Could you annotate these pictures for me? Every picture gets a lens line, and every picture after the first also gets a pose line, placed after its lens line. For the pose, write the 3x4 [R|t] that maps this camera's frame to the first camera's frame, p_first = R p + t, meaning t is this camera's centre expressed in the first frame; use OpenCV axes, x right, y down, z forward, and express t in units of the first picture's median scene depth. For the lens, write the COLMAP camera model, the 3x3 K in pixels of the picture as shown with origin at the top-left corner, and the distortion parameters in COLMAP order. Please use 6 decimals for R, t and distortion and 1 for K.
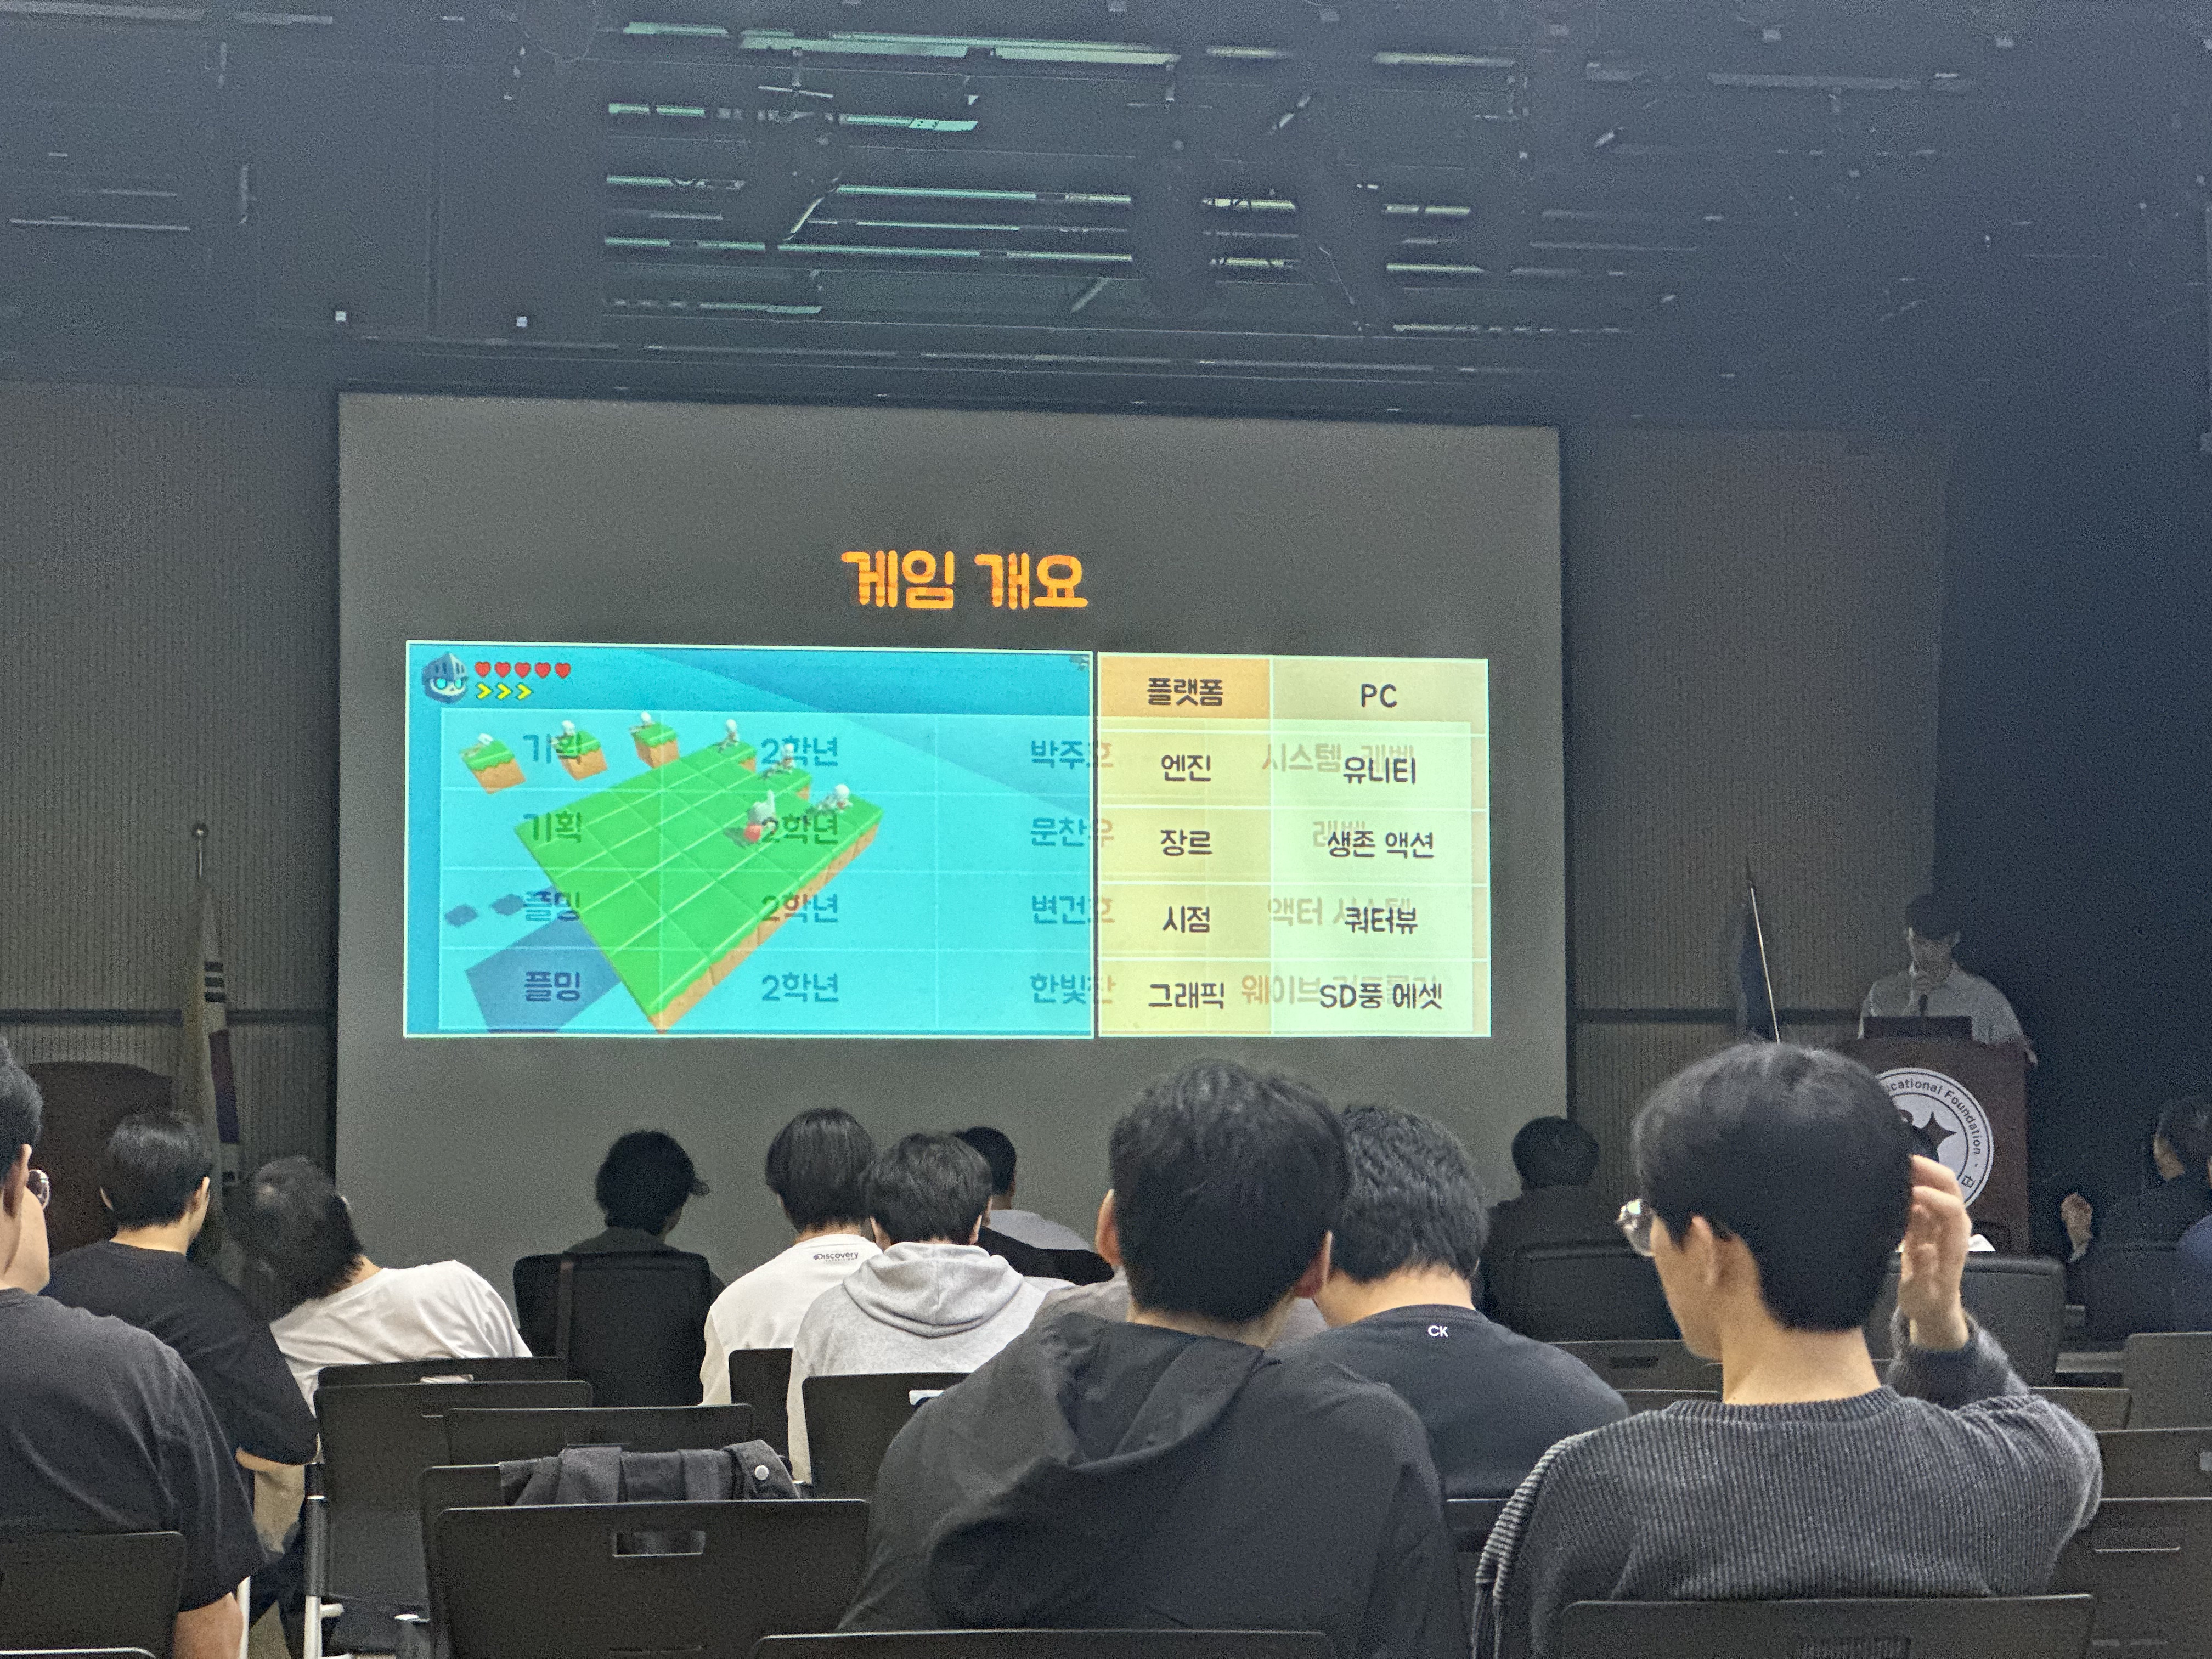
lens RADIAL K [[4875.3, 0, 1106.0], [0, 4875.3, 829.5], [0, 0, 1]] dist [0.019246, 0.506570]
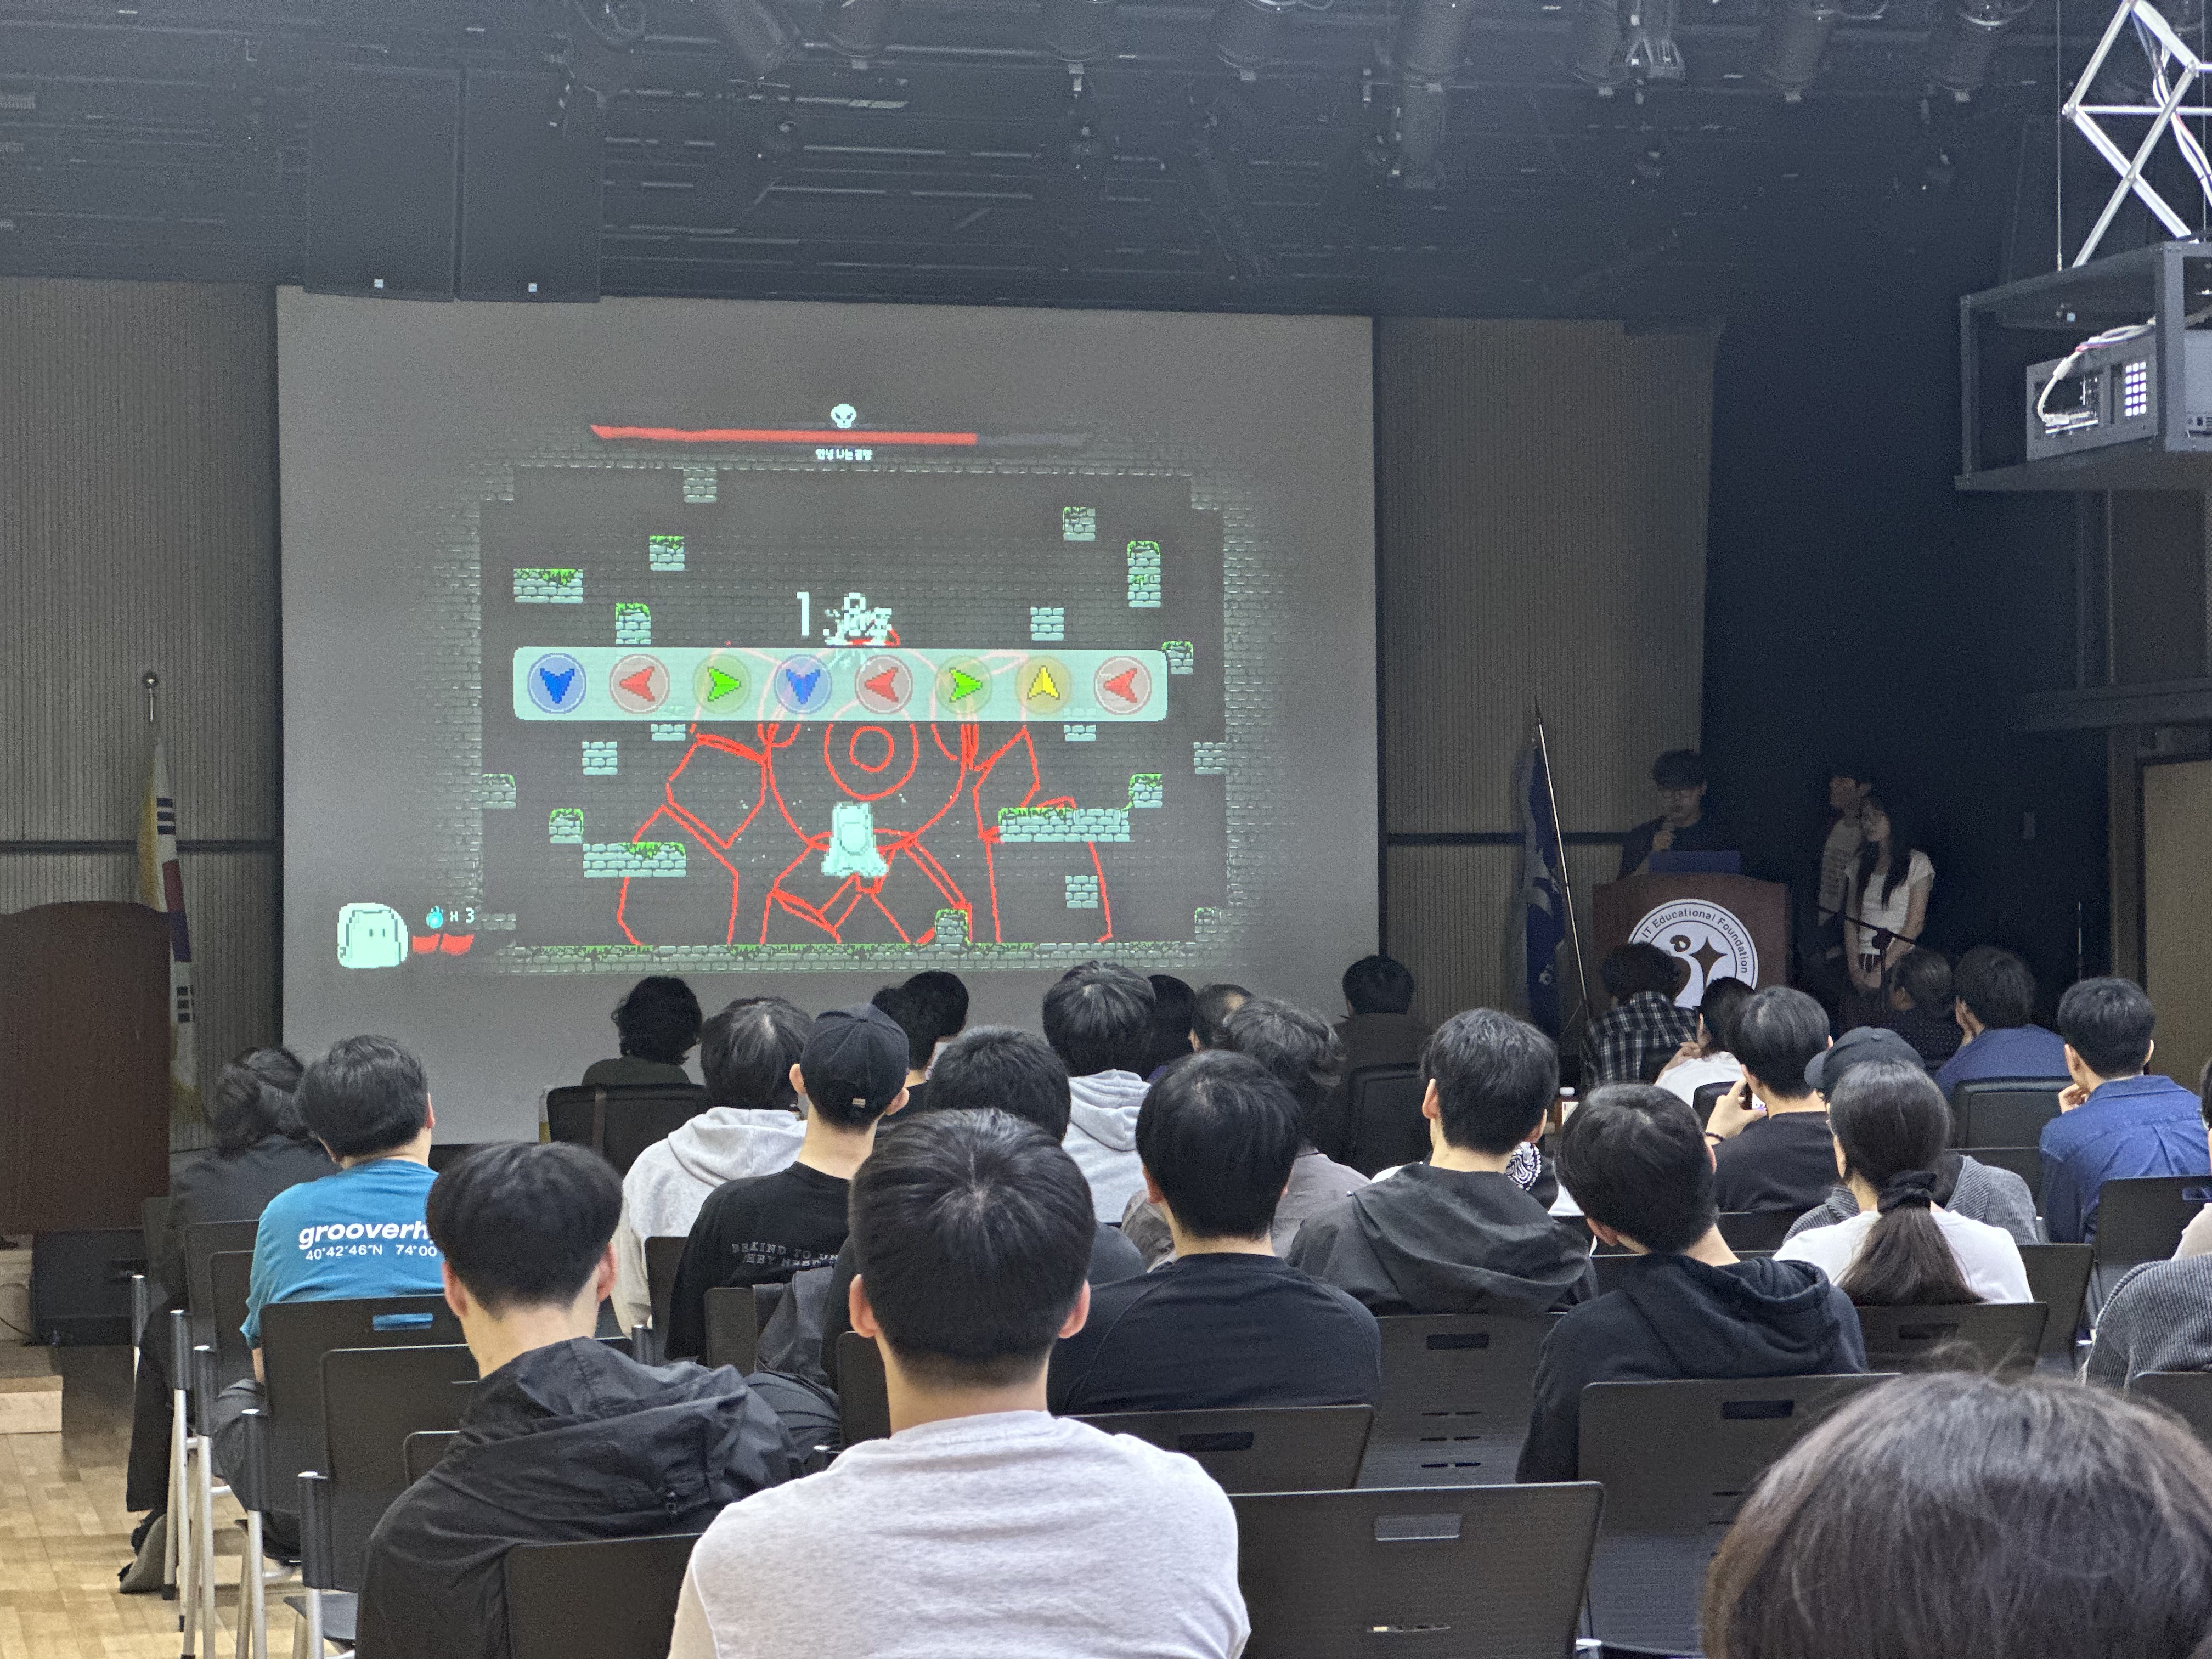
lens RADIAL K [[4918.1, 0, 1122.5], [0, 4918.1, 787.0], [0, 0, 1]] dist [0.033248, 1.723663]
pose [[0.998250, -0.000696, 0.059130, -0.036832], [-0.001798, 0.999111, 0.042108, -0.026158], [-0.059107, -0.042140, 0.997362, -0.147619]]
